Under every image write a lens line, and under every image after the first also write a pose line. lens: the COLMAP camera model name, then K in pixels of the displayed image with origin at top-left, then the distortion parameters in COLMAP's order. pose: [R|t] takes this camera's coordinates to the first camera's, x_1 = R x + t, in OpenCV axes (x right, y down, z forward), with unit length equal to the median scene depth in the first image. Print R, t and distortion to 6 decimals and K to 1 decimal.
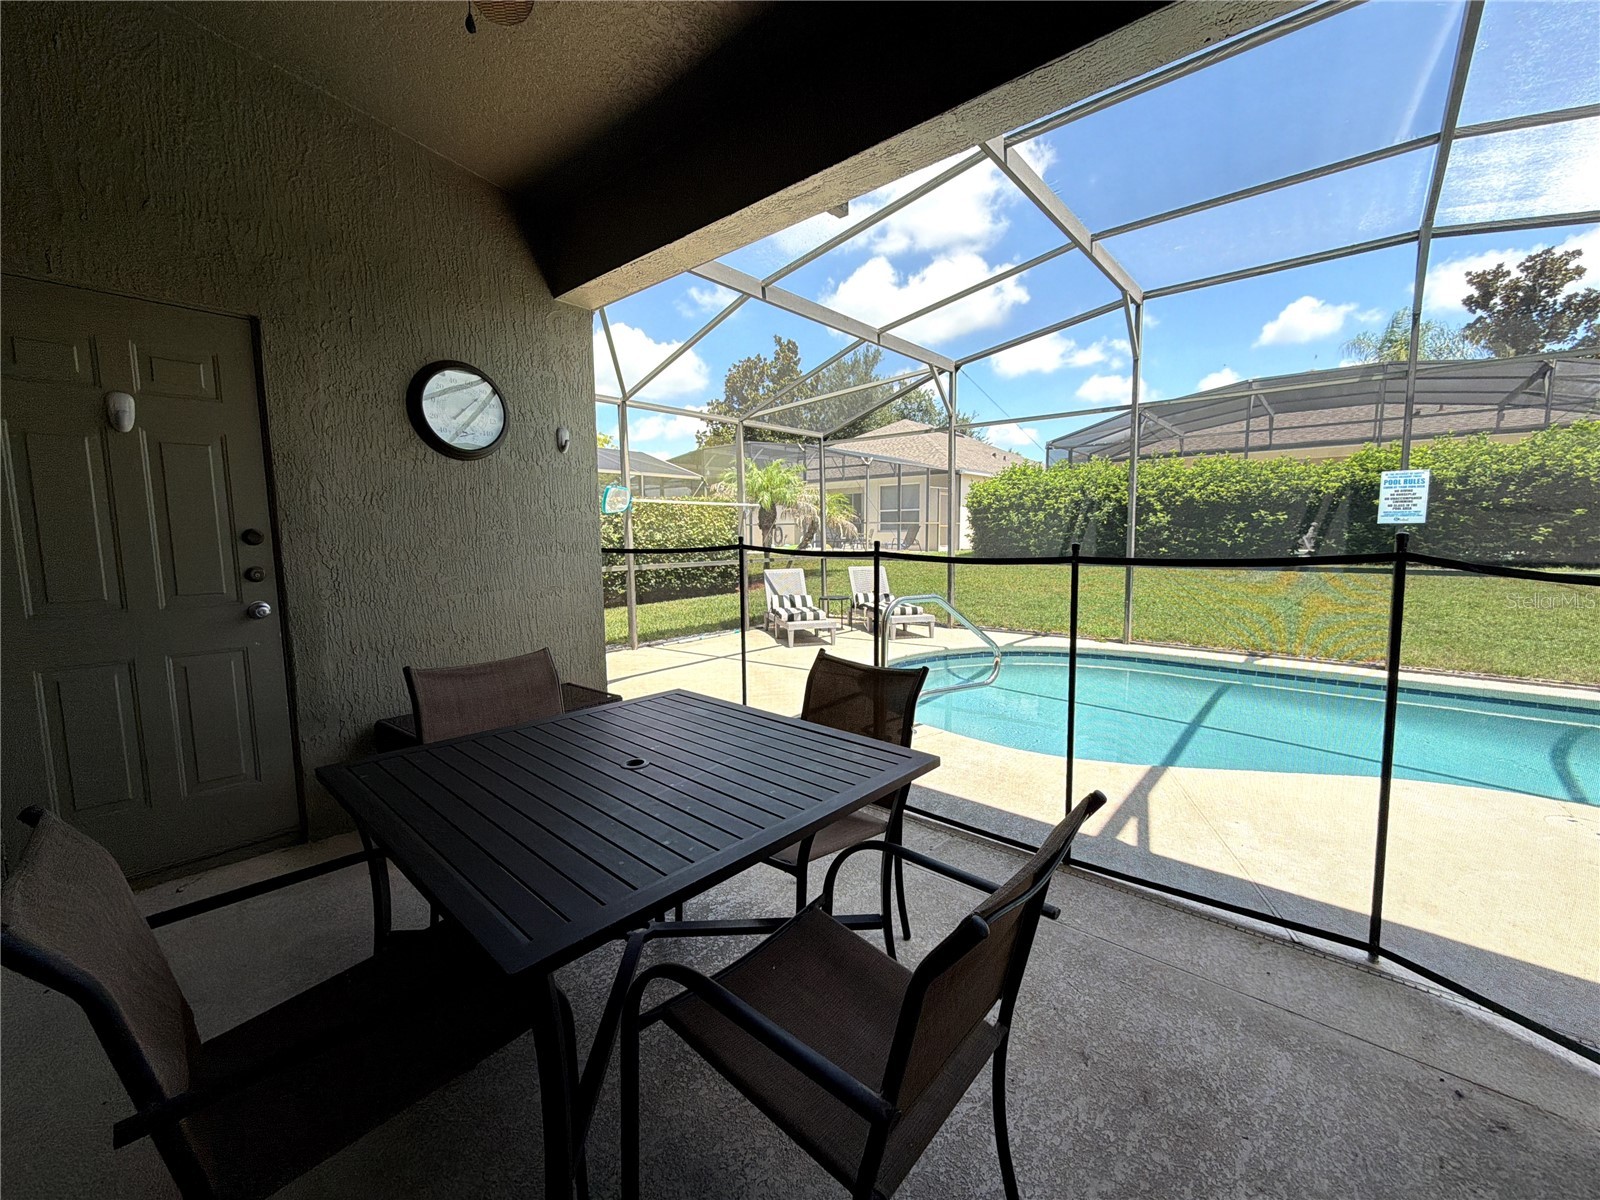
lens RADIAL K [[630.9, 0, 800.0], [0, 630.9, 600.0], [0, 0, 1]] dist [-0.000123, 0.000043]
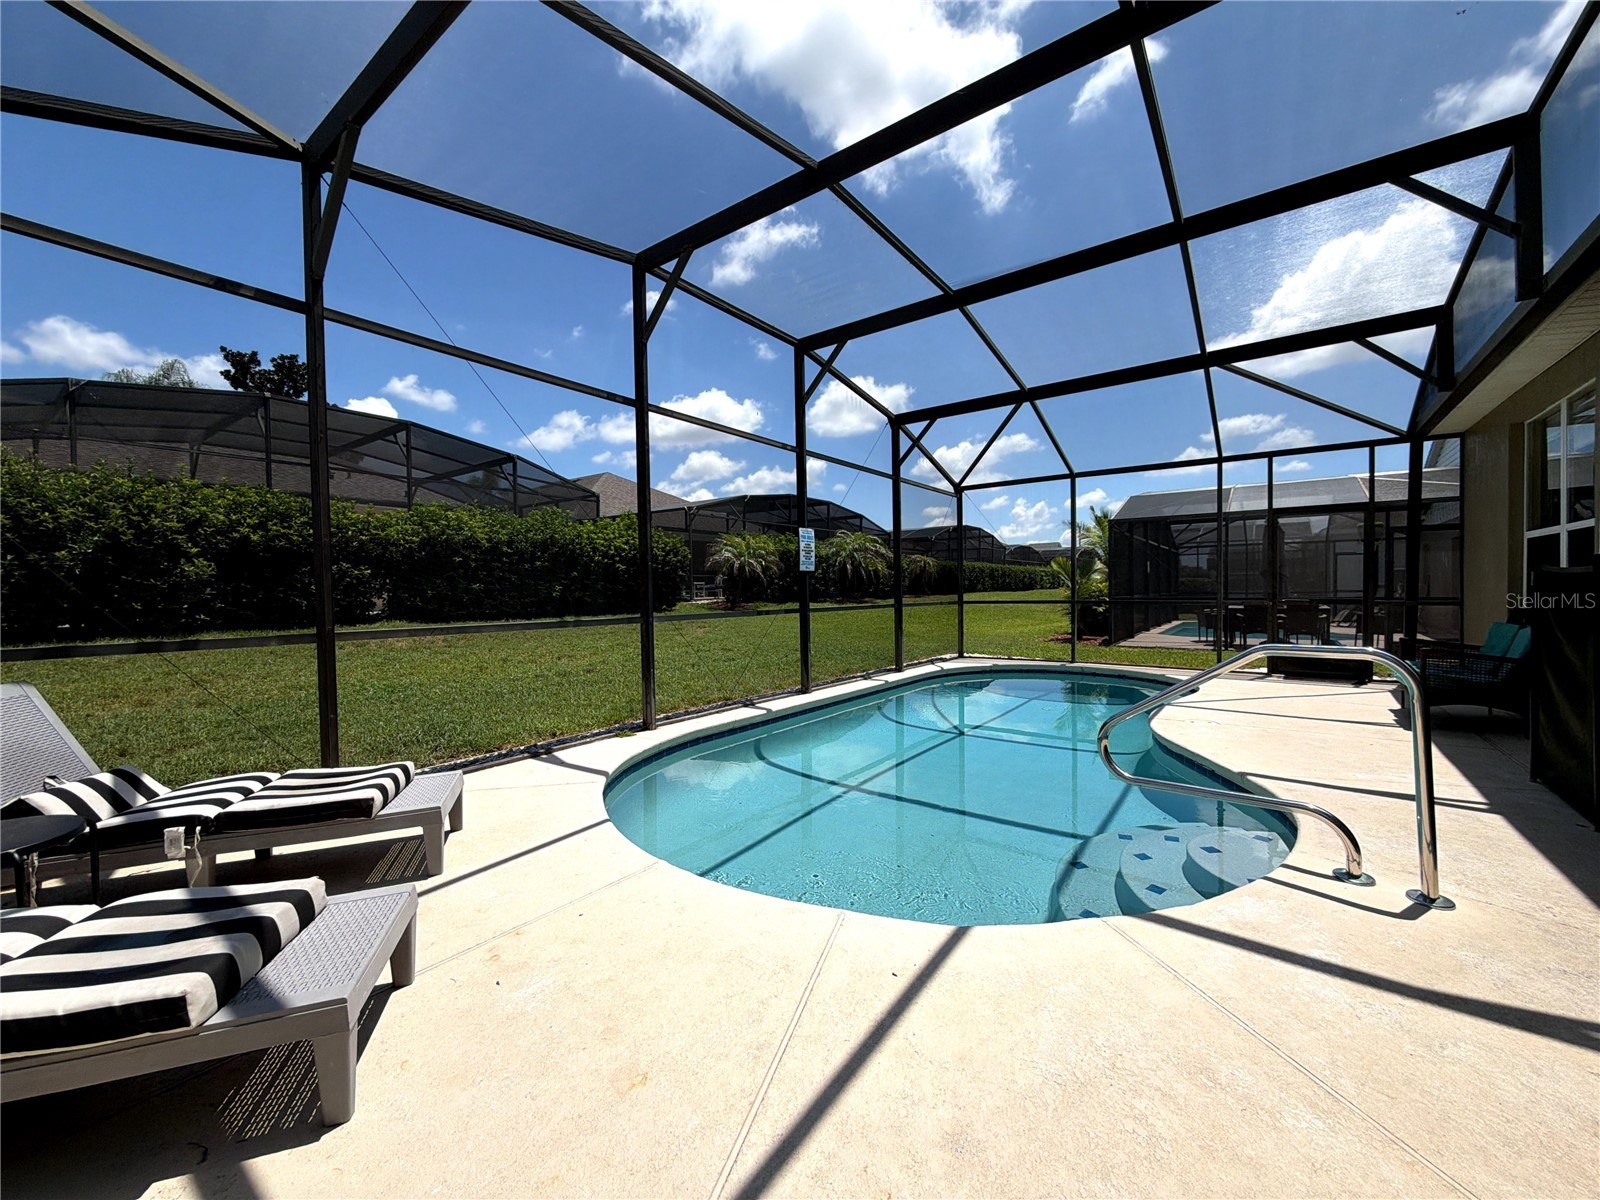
lens RADIAL K [[630.9, 0, 800.0], [0, 630.9, 600.0], [0, 0, 1]] dist [-0.000123, 0.000043]
pose [[-0.090406, -0.007020, 0.995880, -0.113968], [0.119728, 0.992646, 0.017866, -0.037836], [-0.988682, 0.120850, -0.088901, 0.477416]]
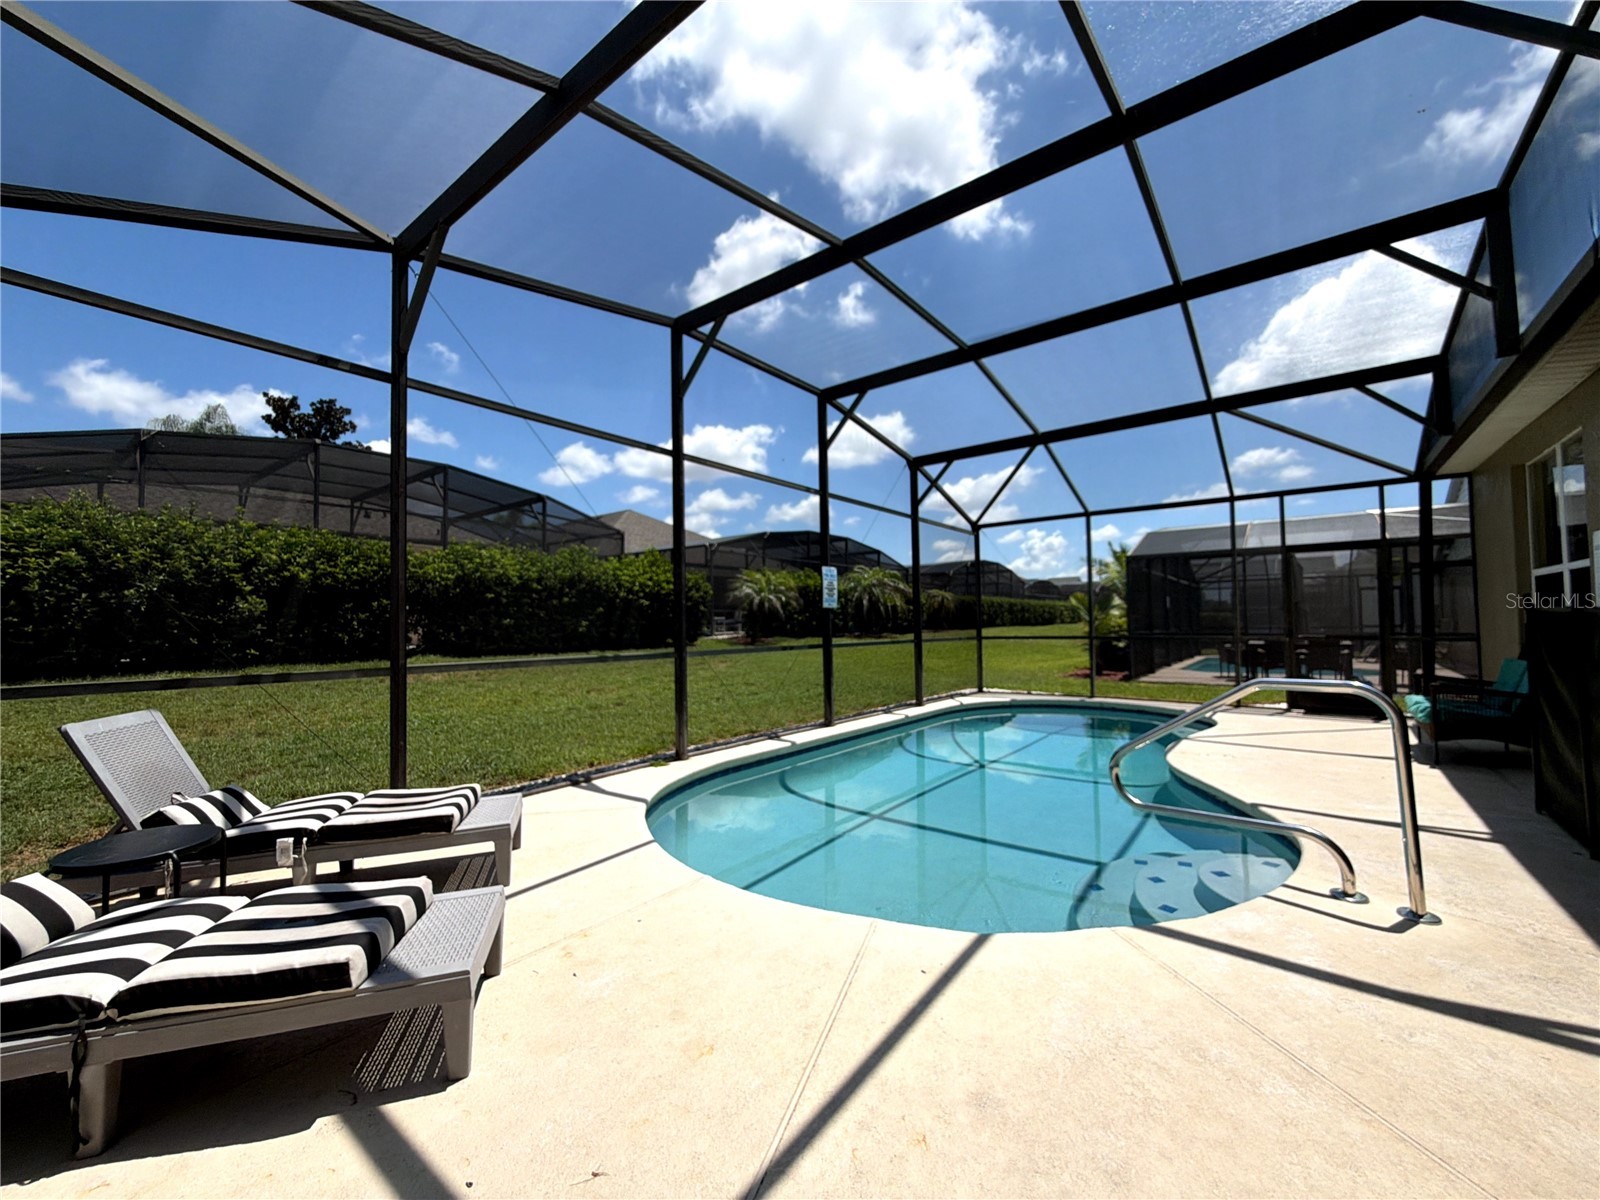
lens RADIAL K [[635.3, 0, 800.0], [0, 635.3, 600.0], [0, 0, 1]] dist [0.000486, 0.000051]
pose [[-0.064360, 0.046919, 0.996823, -0.137403], [0.119863, 0.992026, -0.038955, -0.040067], [-0.990702, 0.116976, -0.069471, 0.484851]]
